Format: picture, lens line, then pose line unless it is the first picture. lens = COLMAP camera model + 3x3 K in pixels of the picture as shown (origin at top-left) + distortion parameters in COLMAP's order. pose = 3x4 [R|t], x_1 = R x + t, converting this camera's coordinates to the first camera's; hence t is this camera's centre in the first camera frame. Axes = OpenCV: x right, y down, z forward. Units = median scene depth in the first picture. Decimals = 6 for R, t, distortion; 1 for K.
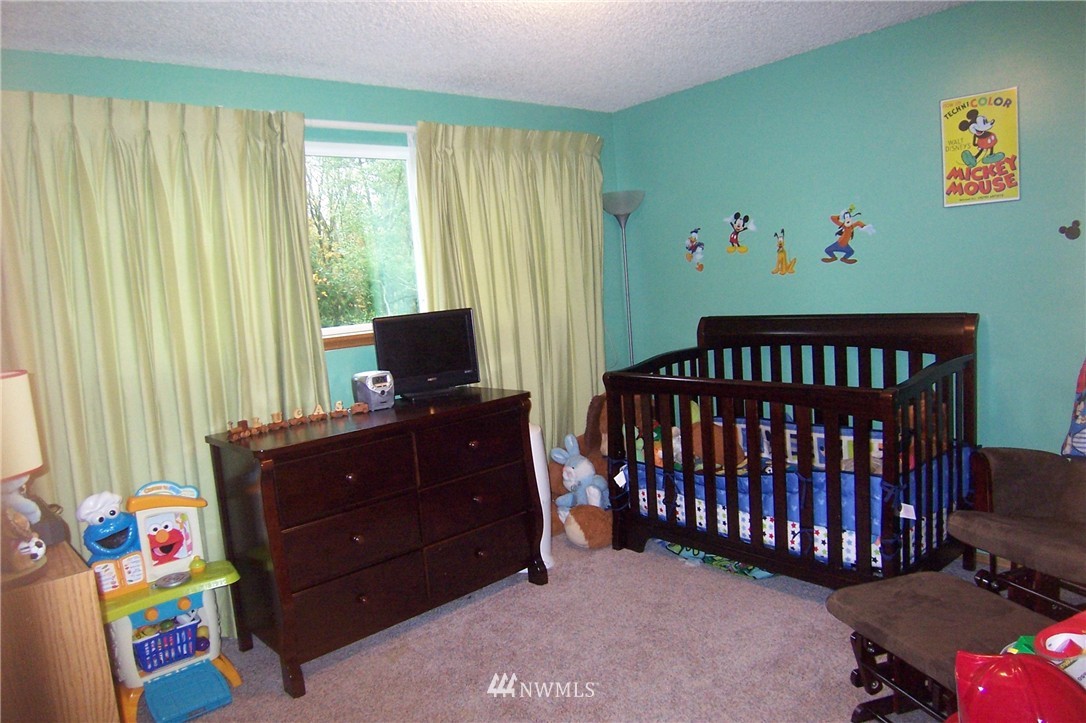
lens RADIAL K [[726.7, 0, 535.9], [0, 726.7, 362.1], [0, 0, 1]] dist [-0.029122, -0.022009]
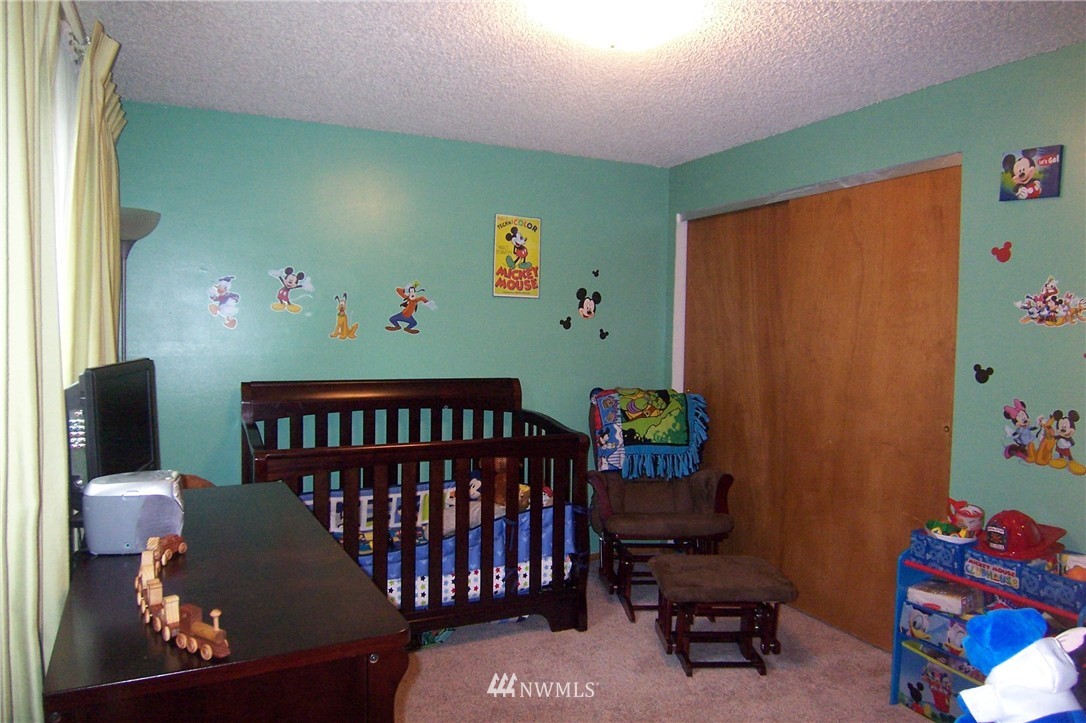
lens RADIAL K [[726.7, 0, 537.1], [0, 726.7, 362.7], [0, 0, 1]] dist [-0.029122, -0.022009]
pose [[0.239700, 0.038238, 0.970094, -0.616436], [0.069942, 0.995948, -0.056539, -0.016847], [-0.968324, 0.081402, 0.236054, 0.581303]]
